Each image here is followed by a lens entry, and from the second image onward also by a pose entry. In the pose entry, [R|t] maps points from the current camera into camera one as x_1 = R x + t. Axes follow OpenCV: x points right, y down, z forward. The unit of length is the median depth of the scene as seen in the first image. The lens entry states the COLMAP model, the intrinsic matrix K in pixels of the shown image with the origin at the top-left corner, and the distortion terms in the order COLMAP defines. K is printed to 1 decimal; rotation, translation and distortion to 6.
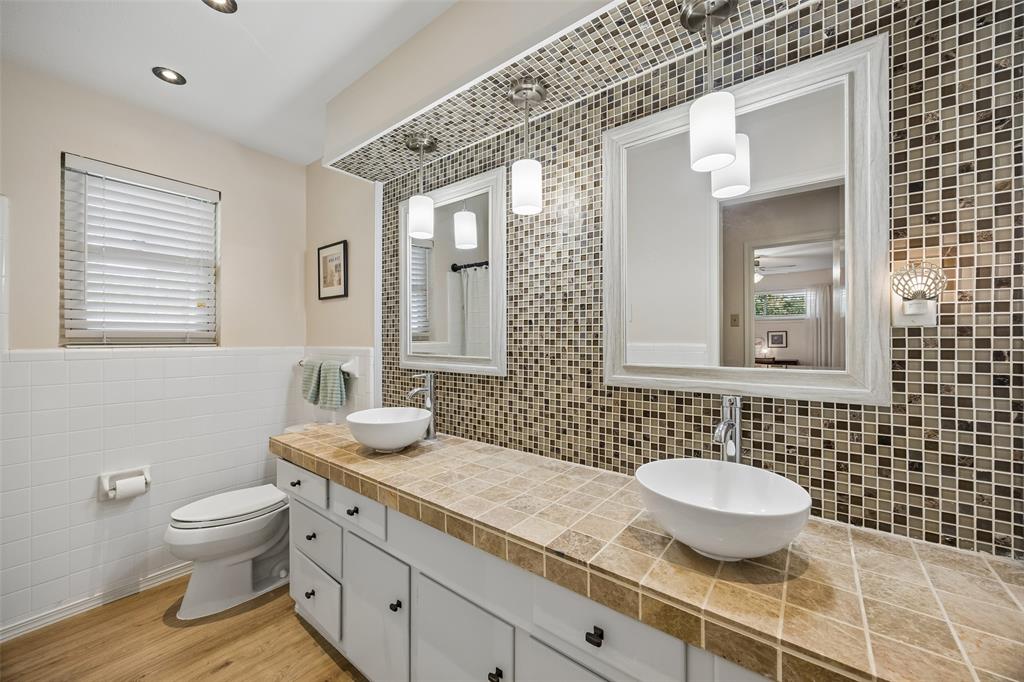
lens RADIAL K [[396.9, 0, 512.0], [0, 396.9, 341.0], [0, 0, 1]] dist [-0.001925, -0.000144]
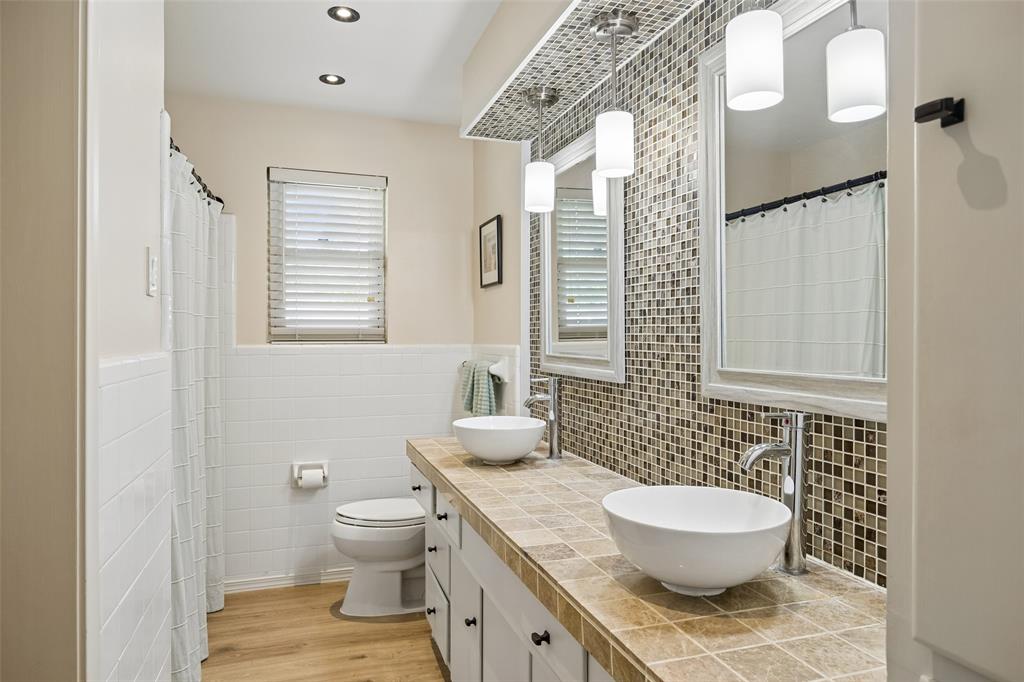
lens RADIAL K [[689.9, 0, 512.0], [0, 689.9, 341.0], [0, 0, 1]] dist [-0.002197, -0.000122]
pose [[0.824708, 0.002638, -0.565552, 0.578744], [-0.001096, 0.999995, 0.003066, 0.003290], [0.565557, -0.001909, 0.824707, -0.230584]]
